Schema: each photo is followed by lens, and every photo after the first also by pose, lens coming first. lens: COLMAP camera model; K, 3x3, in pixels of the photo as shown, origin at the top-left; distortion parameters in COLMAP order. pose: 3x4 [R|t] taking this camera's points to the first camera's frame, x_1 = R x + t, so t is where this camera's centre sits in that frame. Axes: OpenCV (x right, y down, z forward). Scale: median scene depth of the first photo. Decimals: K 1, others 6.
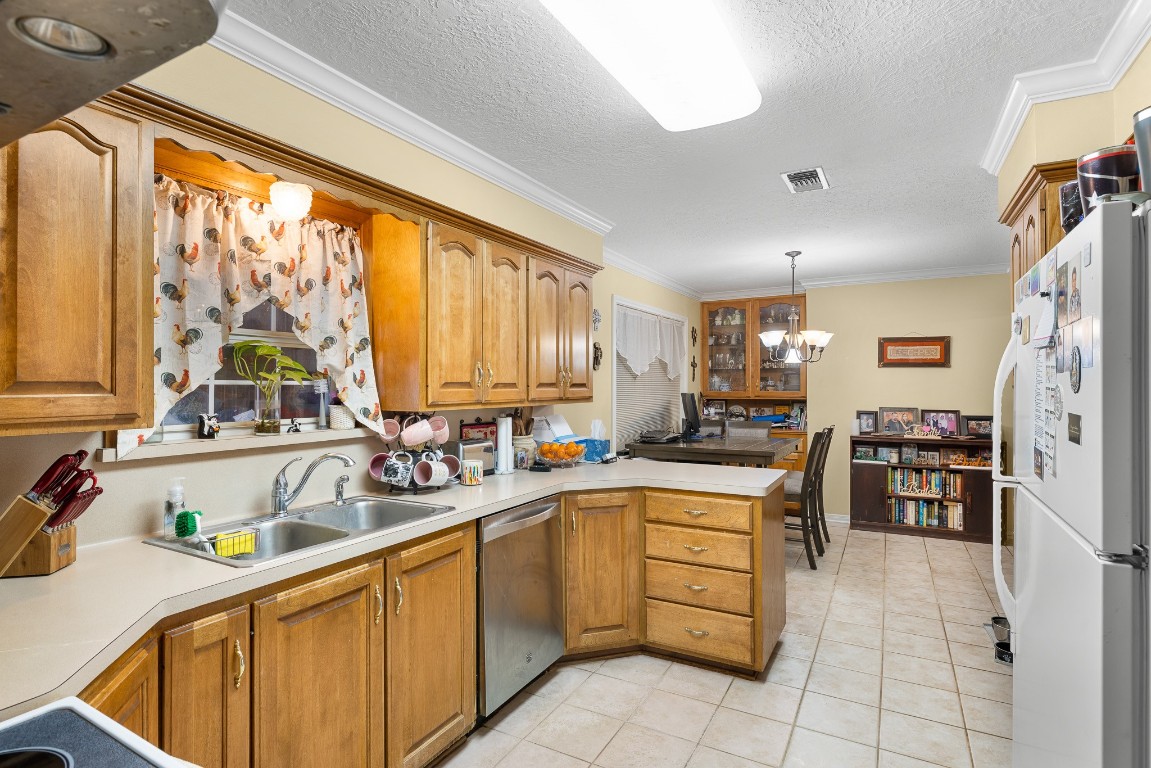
lens RADIAL K [[575.5, 0, 576.5], [0, 575.5, 383.1], [0, 0, 1]] dist [0.003004, 0.000003]
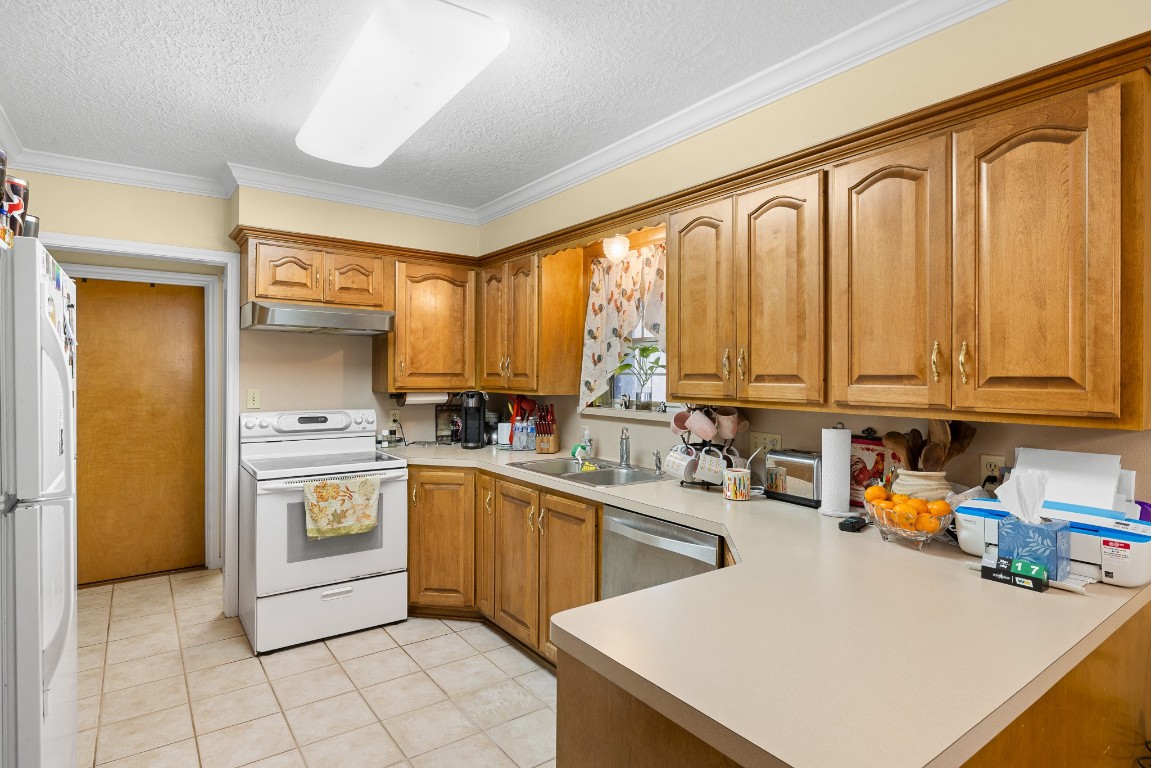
lens RADIAL K [[610.5, 0, 580.1], [0, 610.5, 373.6], [0, 0, 1]] dist [-0.003745, 0.002707]
pose [[-0.415514, -0.003479, -0.909580, 0.721950], [-0.003052, 0.999992, -0.002431, 0.001067], [0.909582, 0.001766, -0.415521, 1.193927]]
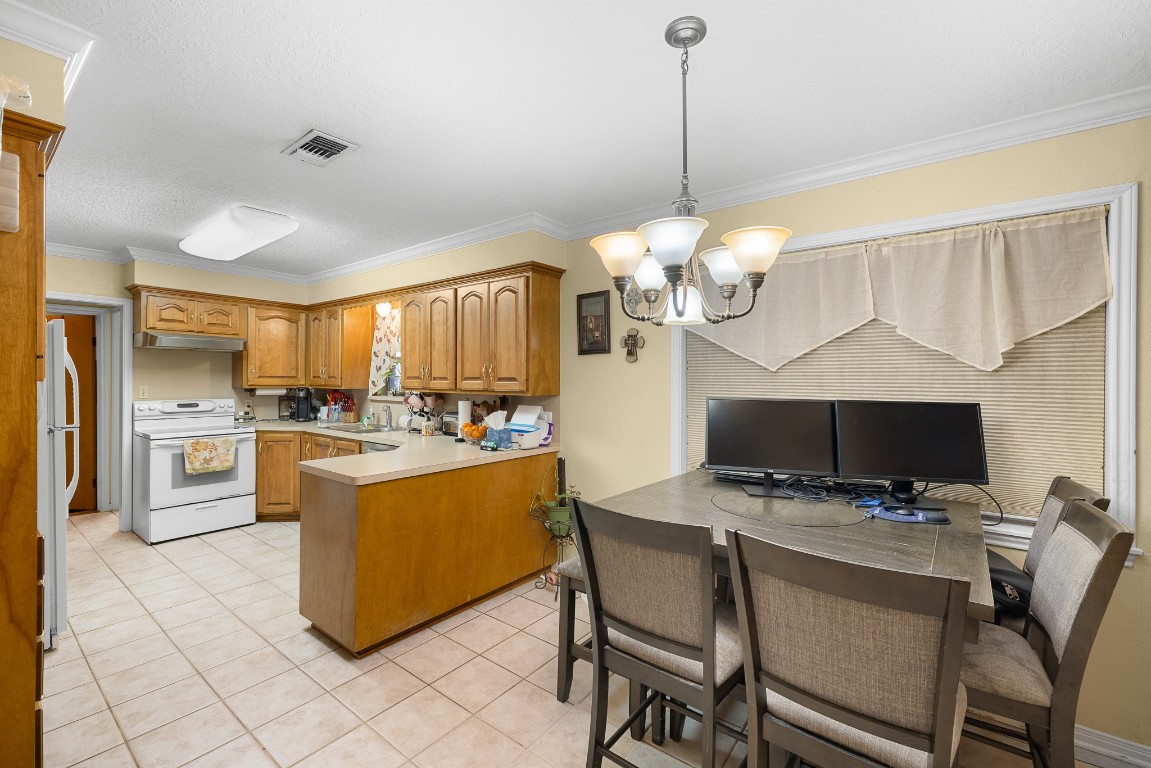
lens RADIAL K [[483.4, 0, 574.4], [0, 483.4, 379.9], [0, 0, 1]] dist [0.002478, 0.000254]
pose [[-0.150436, 0.001384, -0.988619, 1.230375], [-0.003057, 0.999994, 0.001866, 0.004736], [0.988615, 0.003303, -0.150431, 1.706473]]
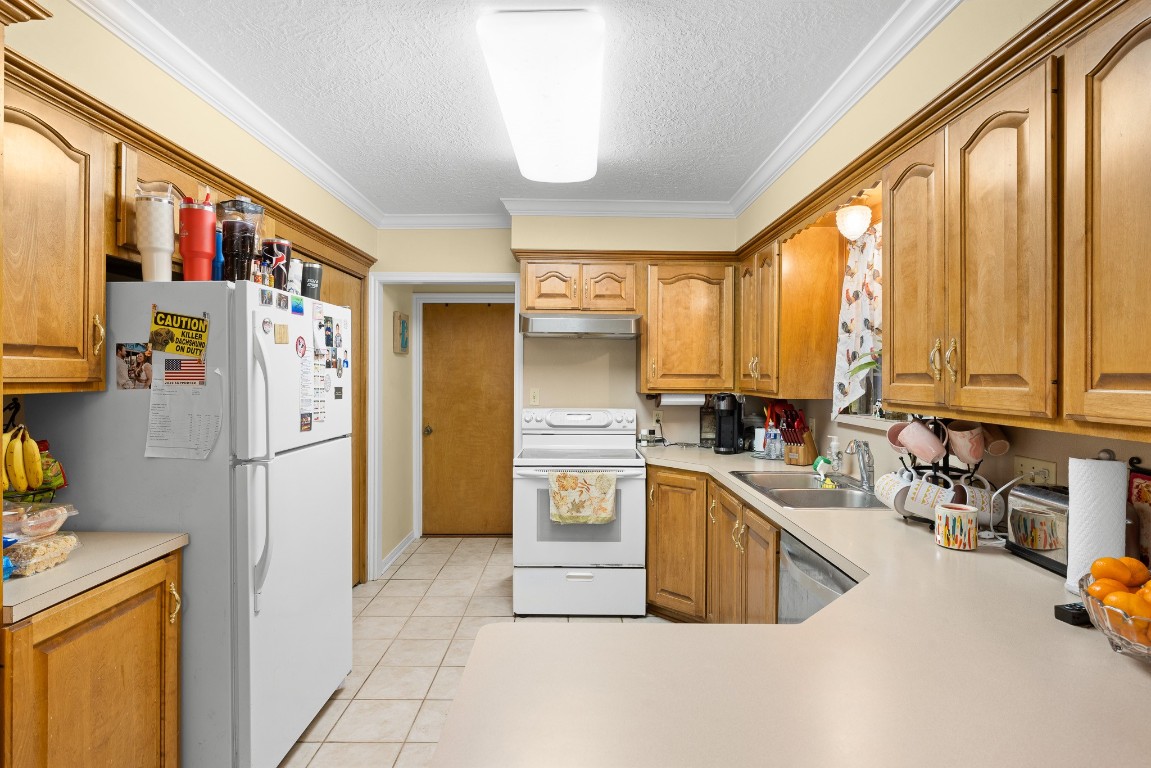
lens RADIAL K [[610.5, 0, 568.1], [0, 610.5, 376.1], [0, 0, 1]] dist [-0.003745, 0.002707]
pose [[-0.873157, -0.002790, -0.487431, 0.484121], [-0.002992, 0.999995, -0.000363, 0.002944], [0.487429, 0.001142, -0.873162, 1.393856]]
